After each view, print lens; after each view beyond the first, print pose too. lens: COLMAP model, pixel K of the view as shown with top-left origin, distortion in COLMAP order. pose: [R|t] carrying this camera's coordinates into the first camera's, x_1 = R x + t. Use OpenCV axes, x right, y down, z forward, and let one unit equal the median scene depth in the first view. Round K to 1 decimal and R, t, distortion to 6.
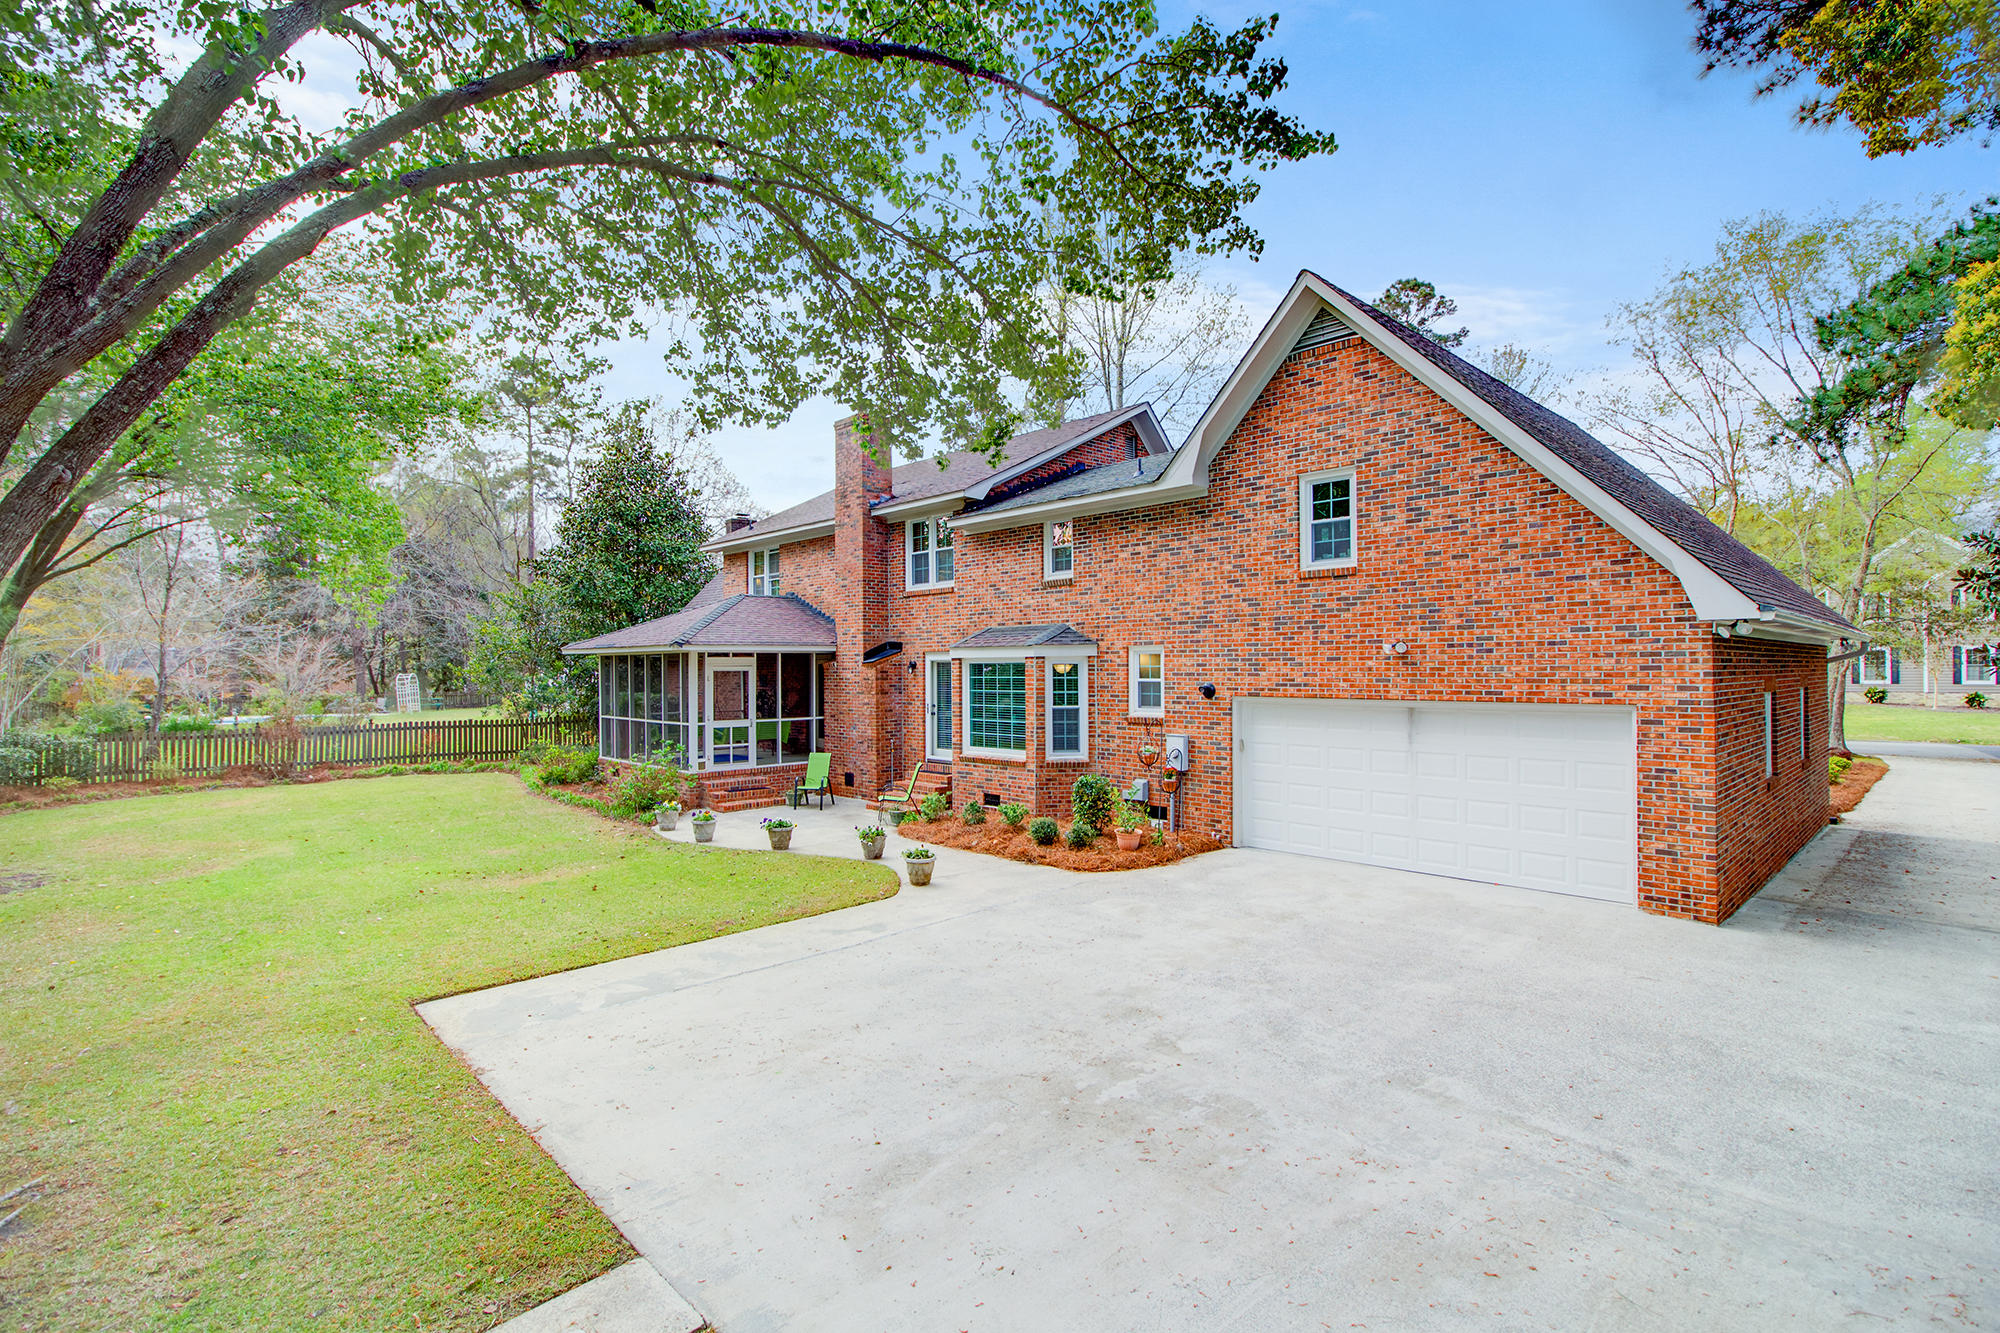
lens RADIAL K [[945.0, 0, 1000.0], [0, 945.0, 666.5], [0, 0, 1]] dist [0.001333, -0.000031]
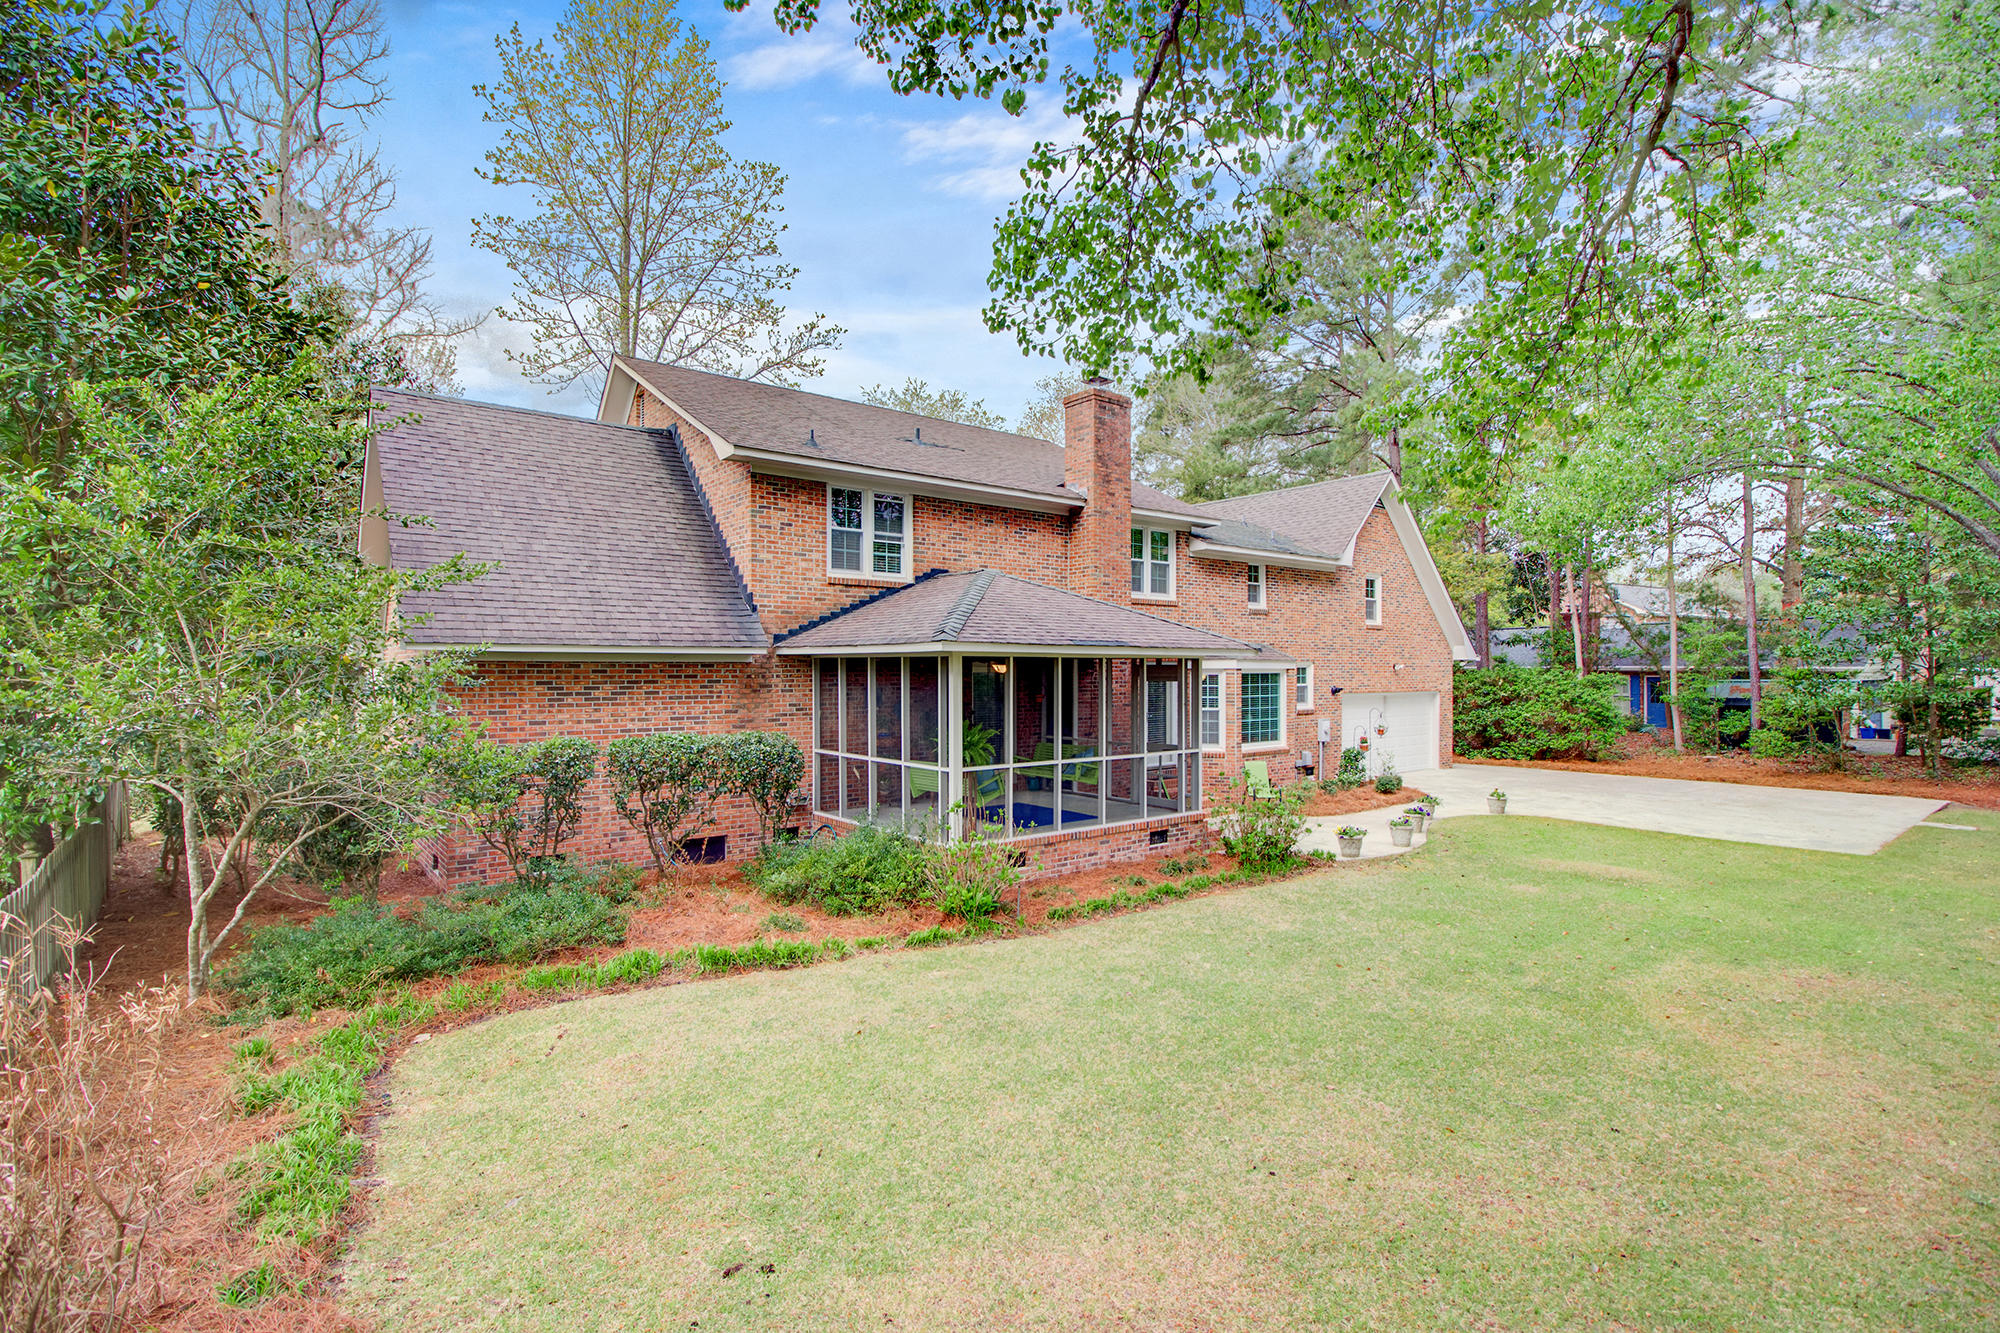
lens RADIAL K [[978.2, 0, 1000.0], [0, 978.2, 666.5], [0, 0, 1]] dist [-0.001648, -0.000265]
pose [[0.066372, 0.001871, 0.997793, -1.556982], [-0.006707, 0.999976, -0.001429, -0.009950], [-0.997772, -0.006597, 0.066383, 1.502595]]
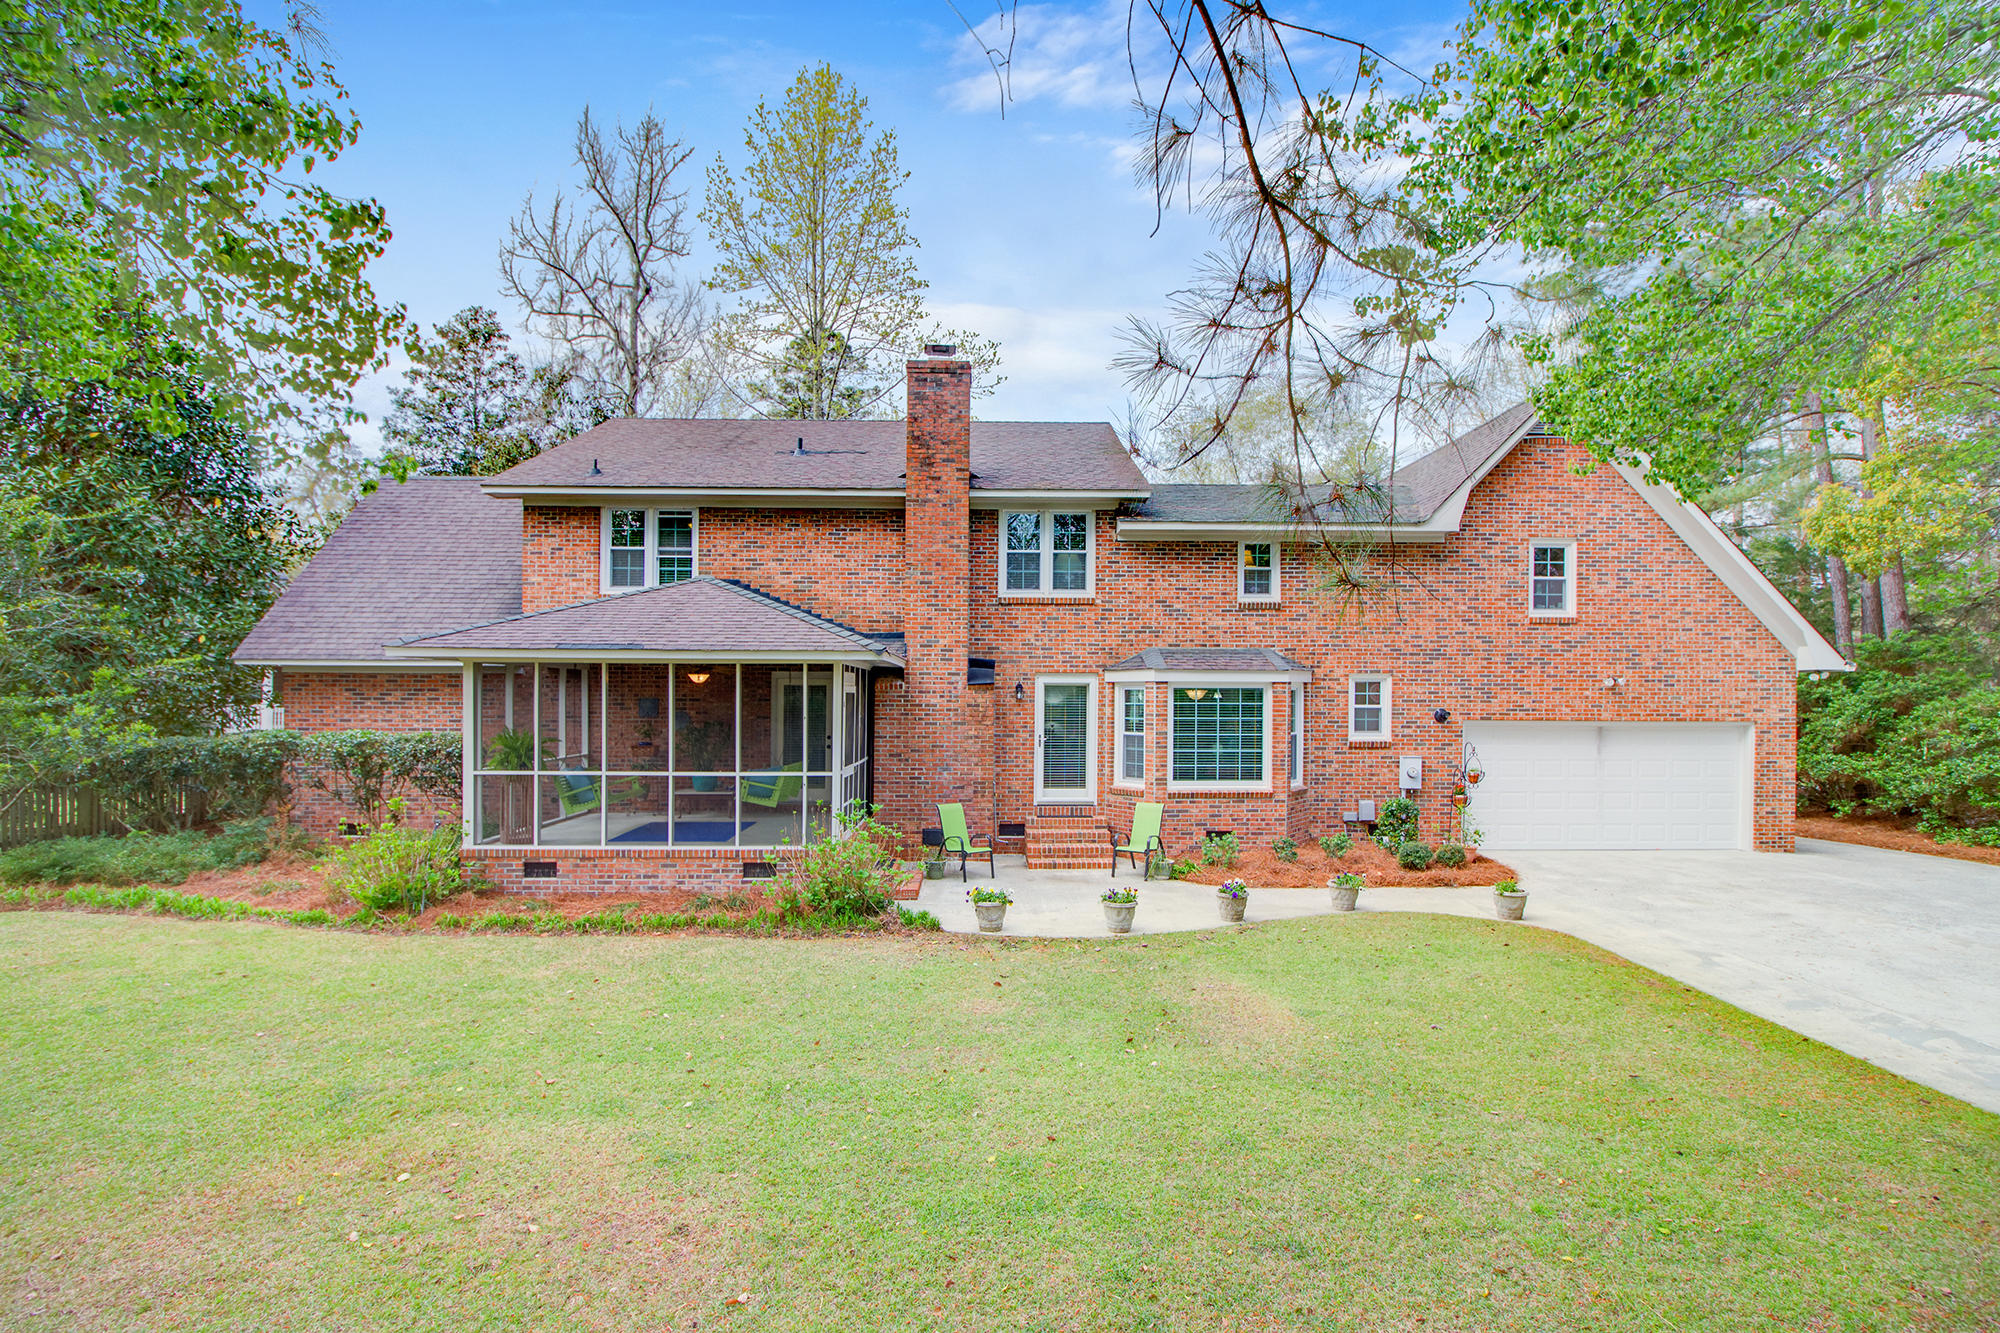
lens RADIAL K [[976.6, 0, 1005.3], [0, 976.6, 697.6], [0, 0, 1]] dist [-0.005474, -0.000852]
pose [[0.674443, 0.002112, 0.738324, -1.011873], [-0.009289, 0.999941, 0.005625, 0.002517], [-0.738269, -0.010652, 0.674423, 0.613813]]
